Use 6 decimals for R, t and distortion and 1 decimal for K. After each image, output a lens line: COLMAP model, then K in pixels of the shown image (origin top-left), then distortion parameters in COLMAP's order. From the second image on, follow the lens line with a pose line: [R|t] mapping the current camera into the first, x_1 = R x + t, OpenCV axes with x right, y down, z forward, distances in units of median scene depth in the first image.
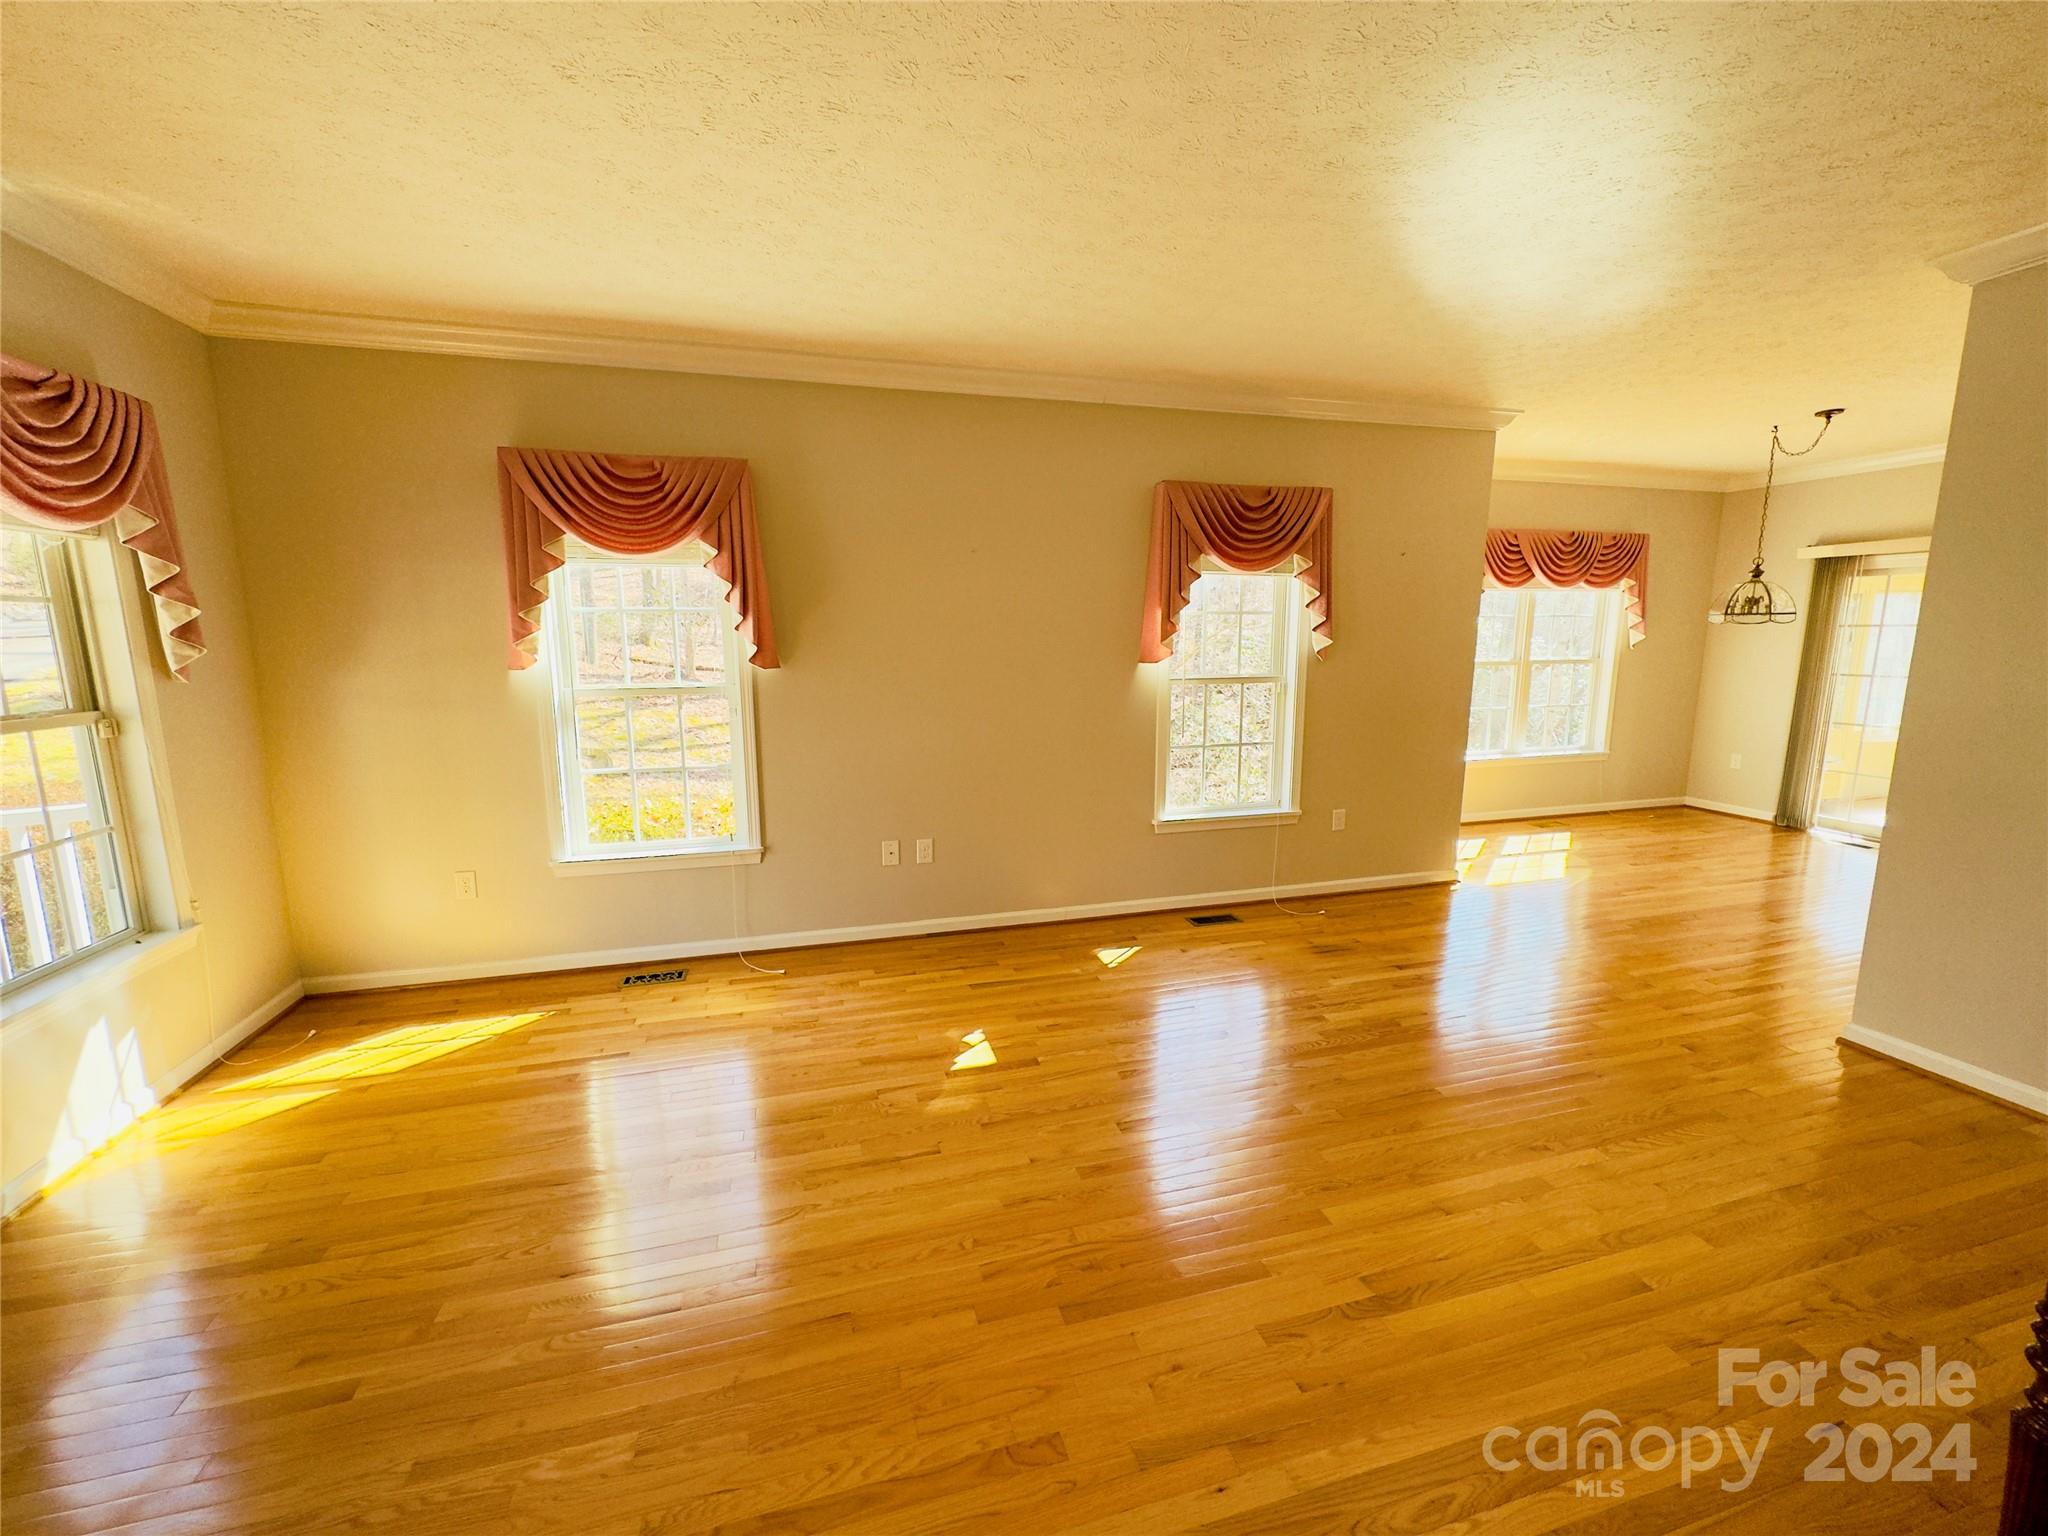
lens RADIAL K [[811.8, 0, 1019.5], [0, 811.8, 764.2], [0, 0, 1]] dist [0.000777, 0.000274]
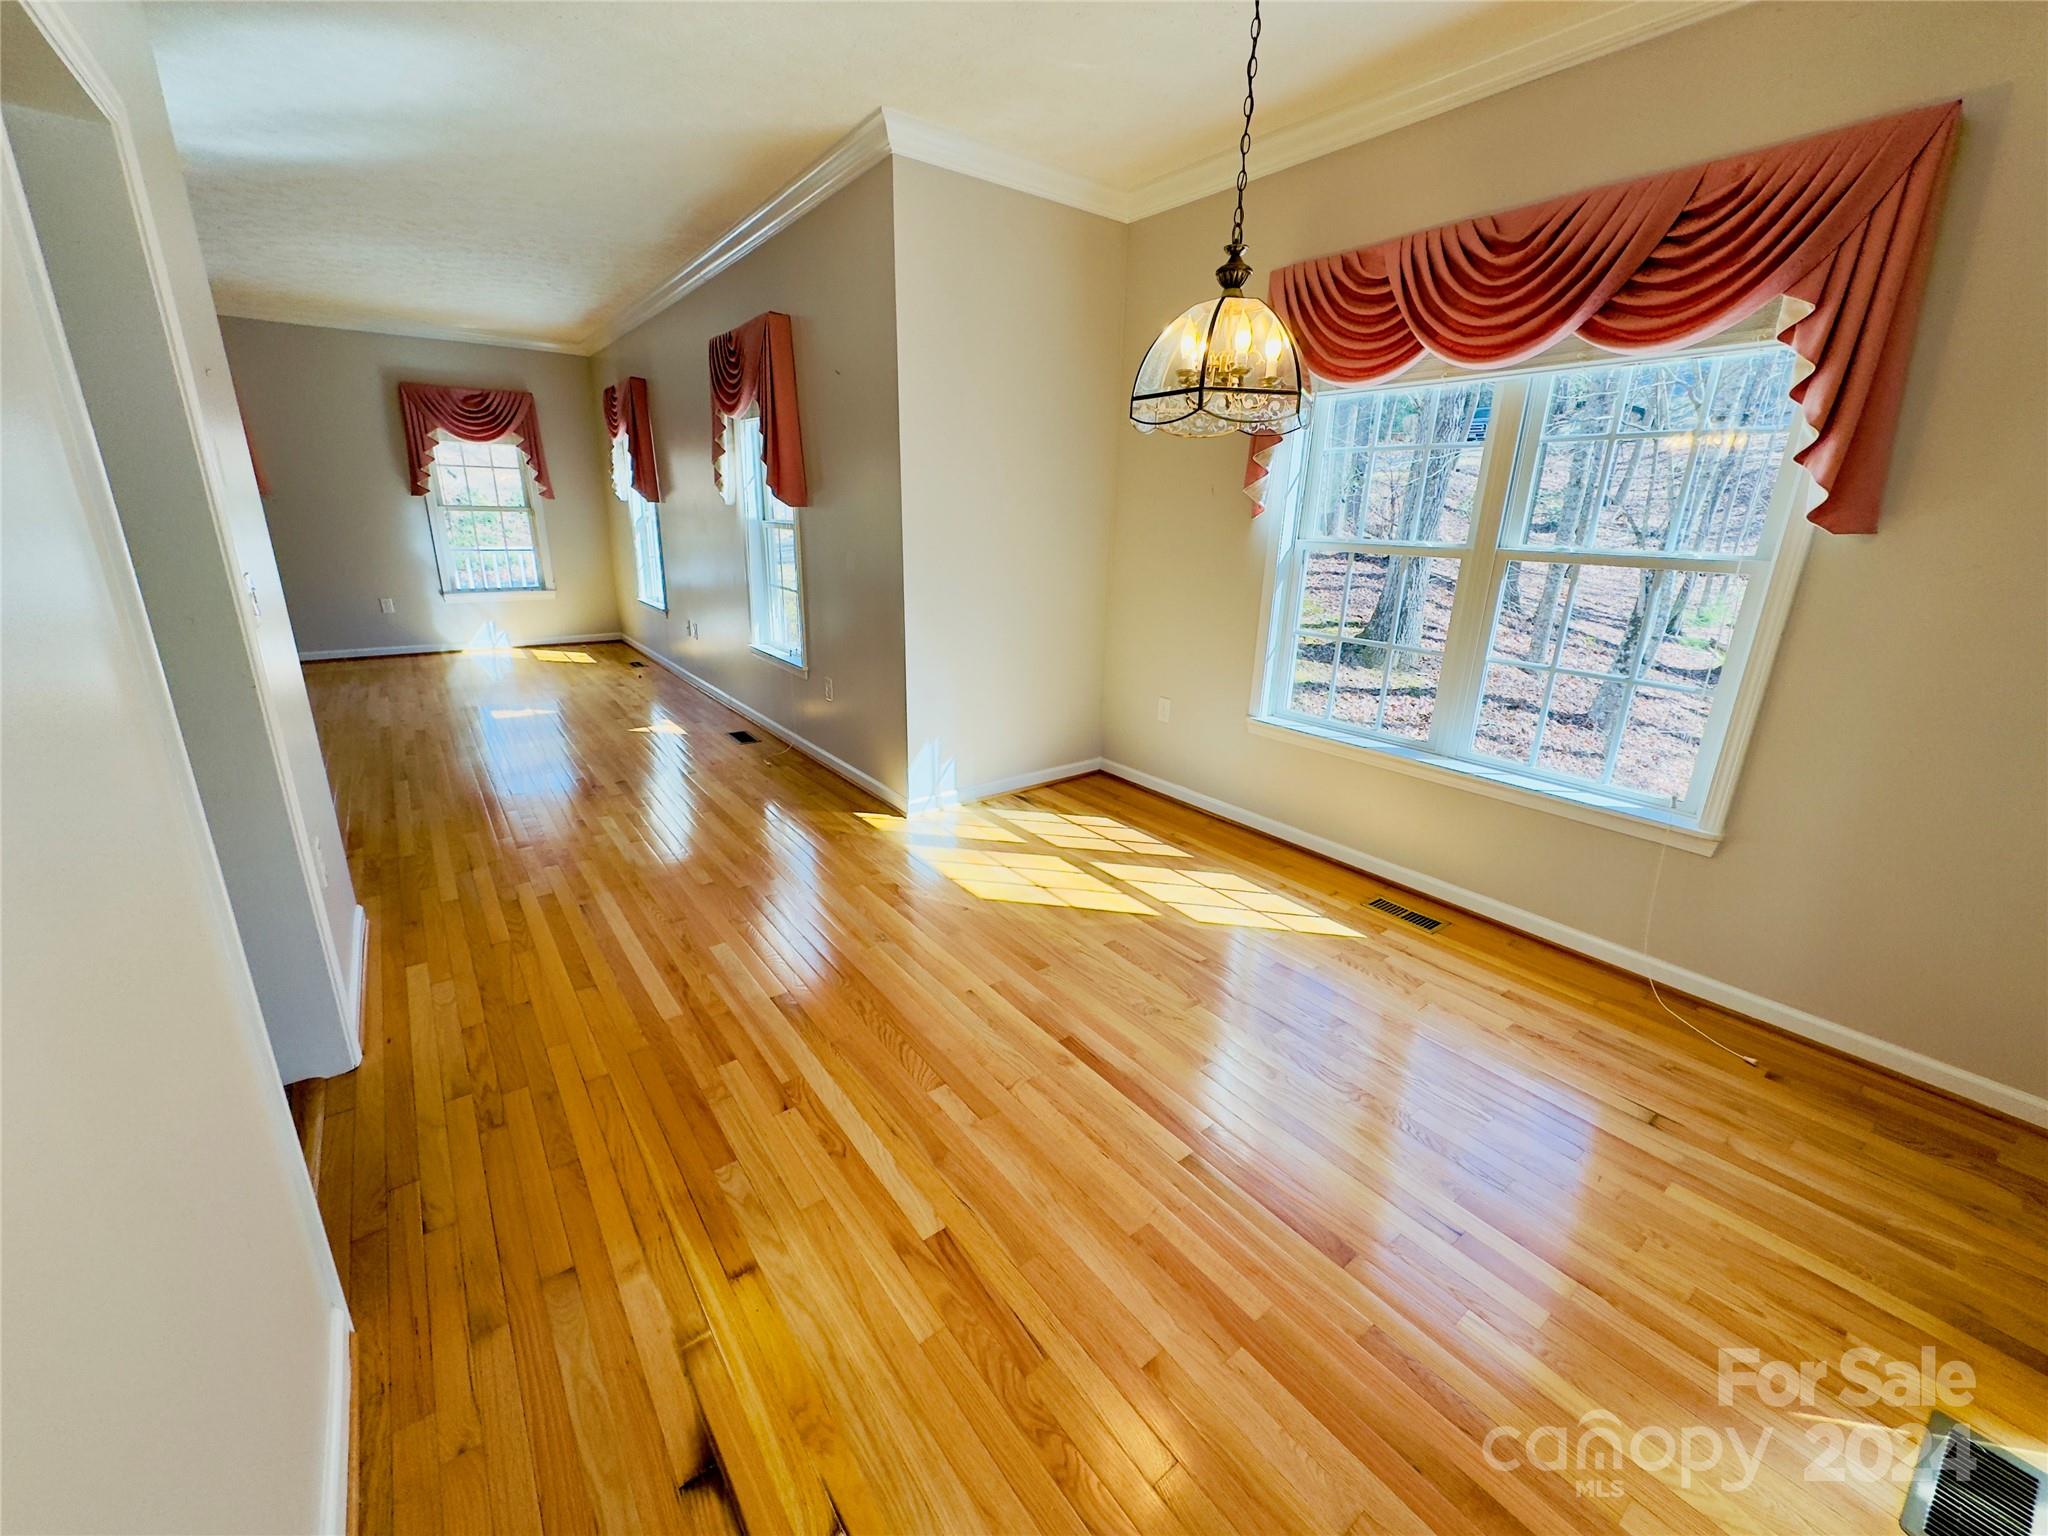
lens RADIAL K [[811.8, 0, 1019.5], [0, 811.8, 764.2], [0, 0, 1]] dist [0.000777, 0.000274]
pose [[0.365231, 0.278089, -0.888410, 1.795750], [-0.190034, 0.956515, 0.221283, -0.125498], [0.911314, 0.088009, 0.402195, 1.146480]]
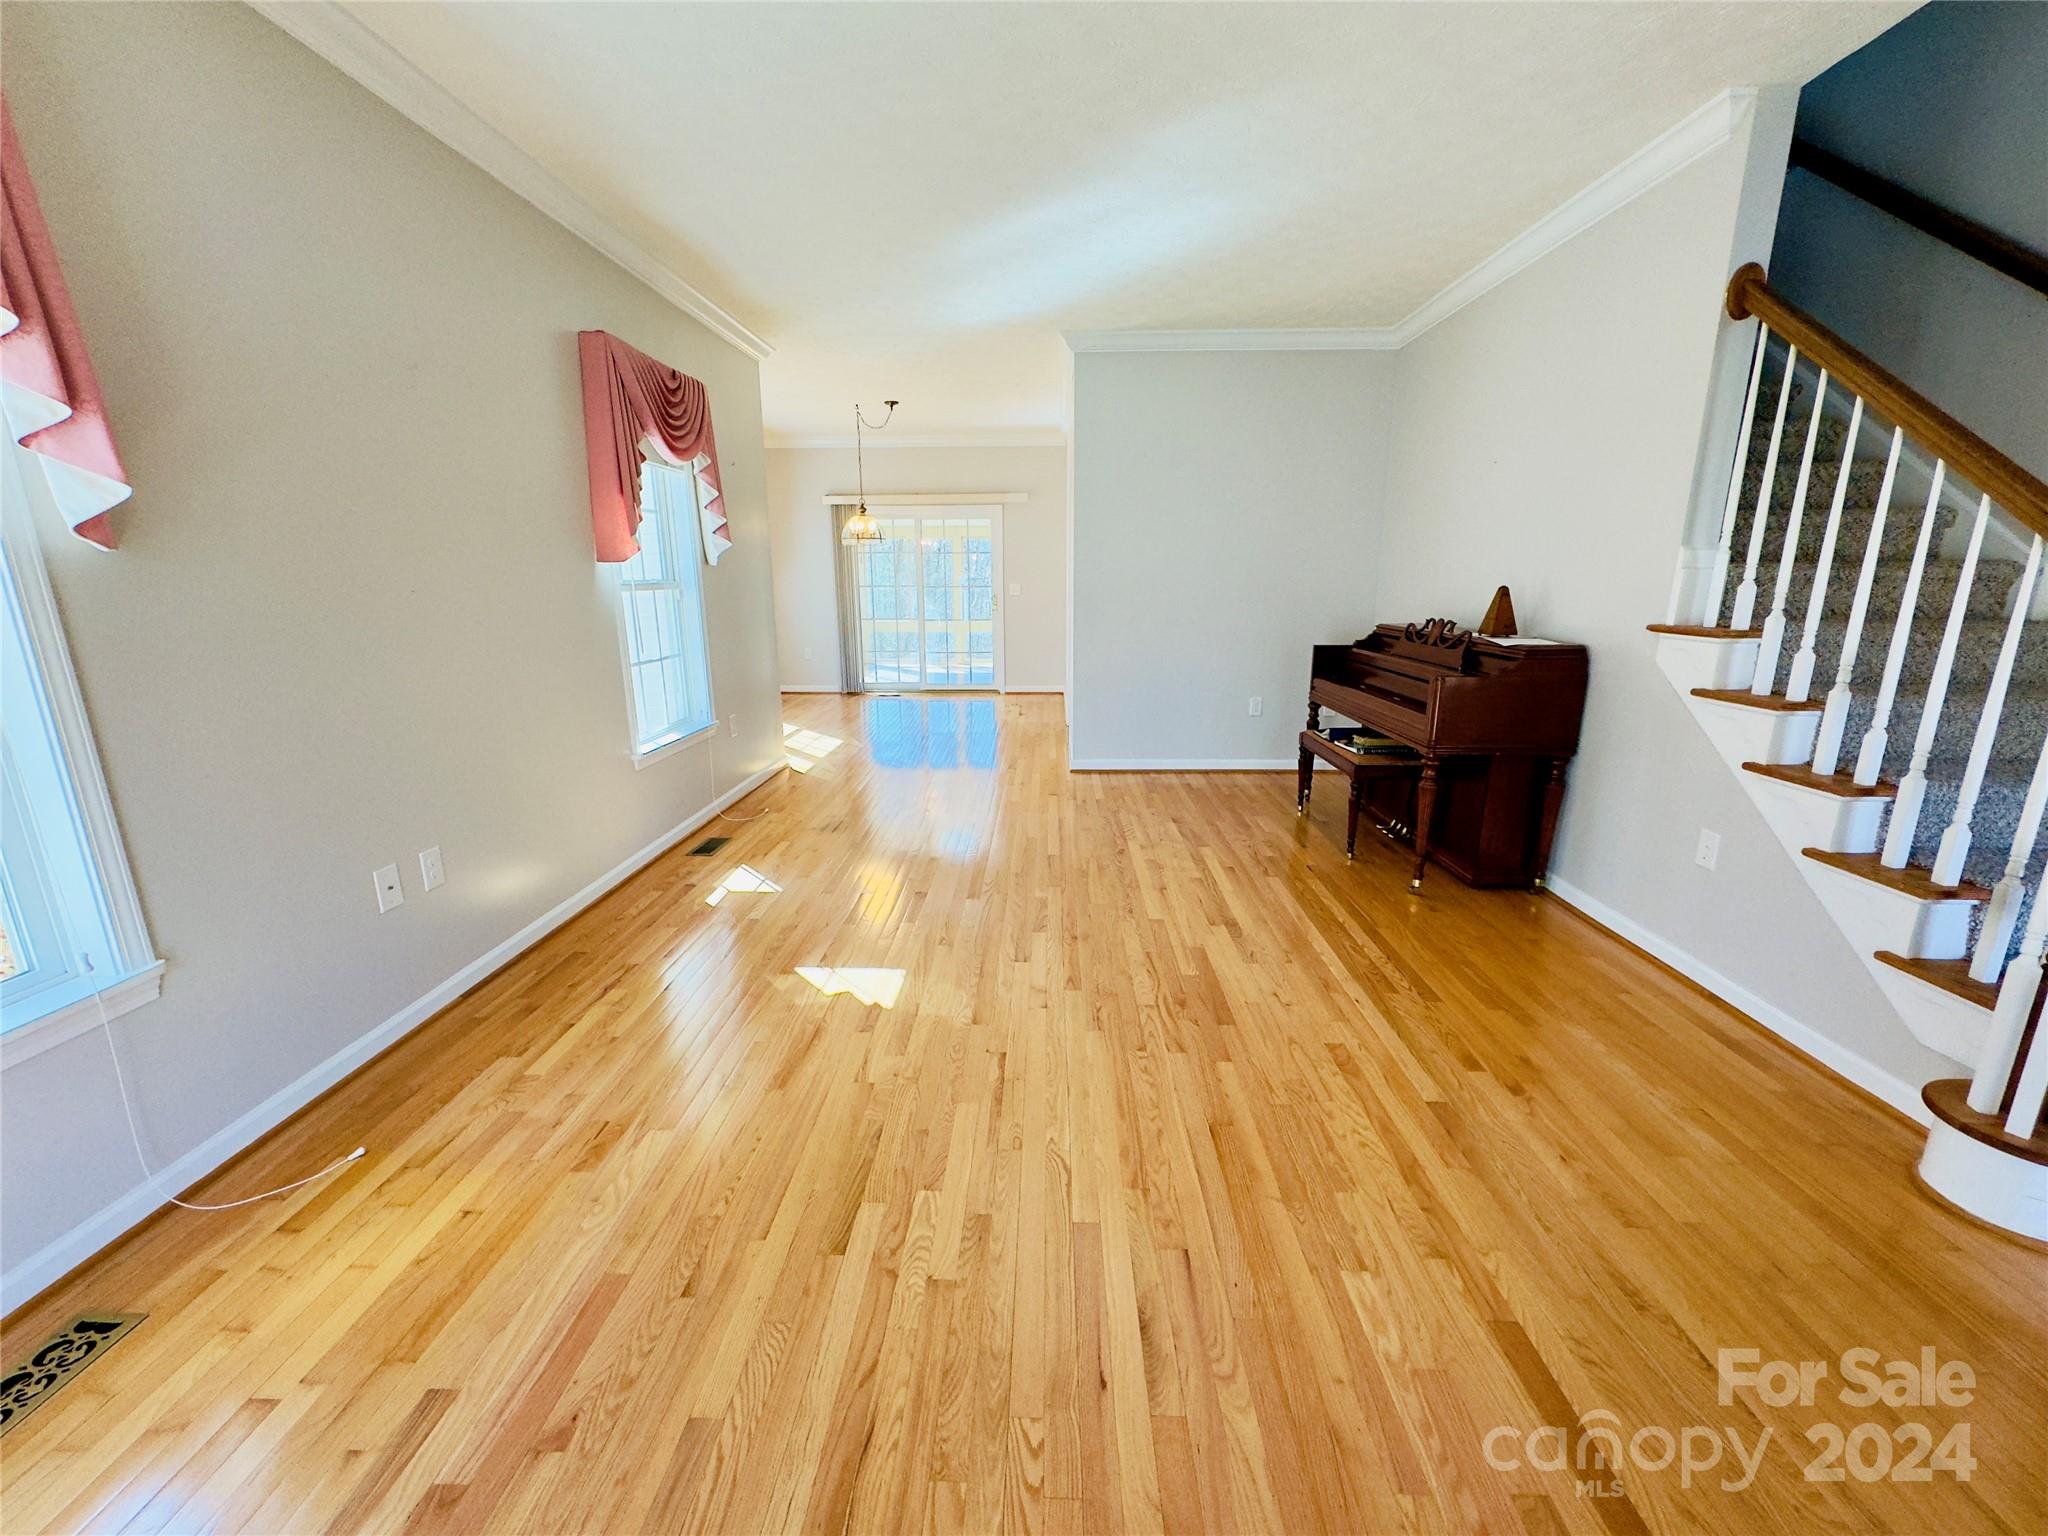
lens RADIAL K [[814.9, 0, 1024.0], [0, 814.9, 768.0], [0, 0, 1]] dist [-0.000814, 0.000041]
pose [[0.295352, -0.216300, 0.930581, -0.635307], [0.151932, 0.972273, 0.177770, -0.006249], [-0.943231, 0.088881, 0.320025, 0.457068]]
